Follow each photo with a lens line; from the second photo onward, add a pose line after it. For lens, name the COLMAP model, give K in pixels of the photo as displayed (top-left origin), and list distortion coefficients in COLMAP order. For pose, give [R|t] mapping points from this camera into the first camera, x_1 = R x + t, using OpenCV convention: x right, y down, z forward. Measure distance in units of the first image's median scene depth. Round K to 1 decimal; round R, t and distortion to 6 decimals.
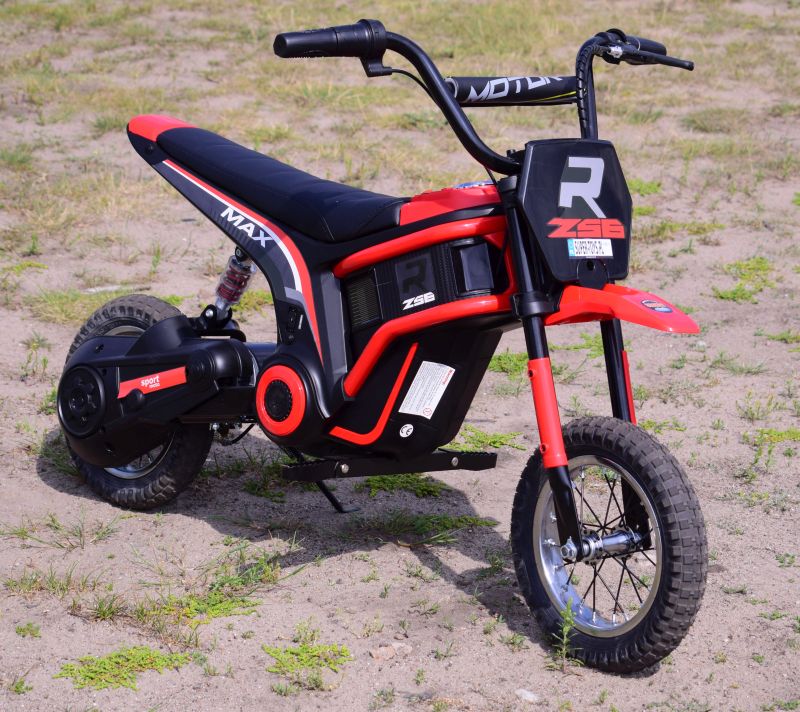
lens RADIAL K [[1990.1, 0, 400.0], [0, 1990.1, 356.0], [0, 0, 1]] dist [0.044995, 0.250302]
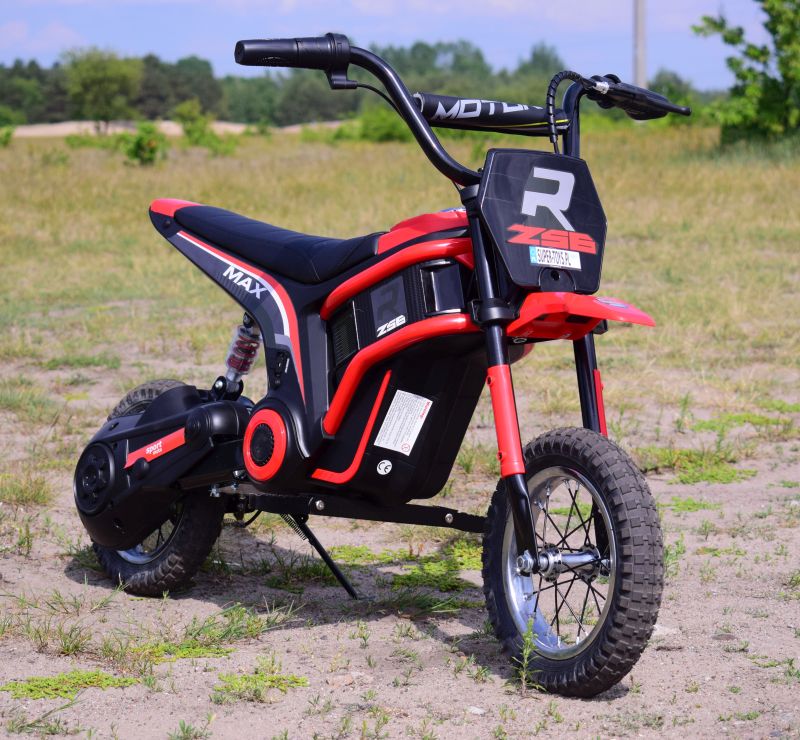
lens RADIAL K [[2008.3, 0, 400.0], [0, 2008.3, 370.0], [0, 0, 1]] dist [0.076879, -0.188997]
pose [[0.993697, 0.000875, -0.112100, 0.123949], [-0.018367, 0.987728, -0.155101, 0.146353], [0.110589, 0.156182, 0.981518, 0.033368]]
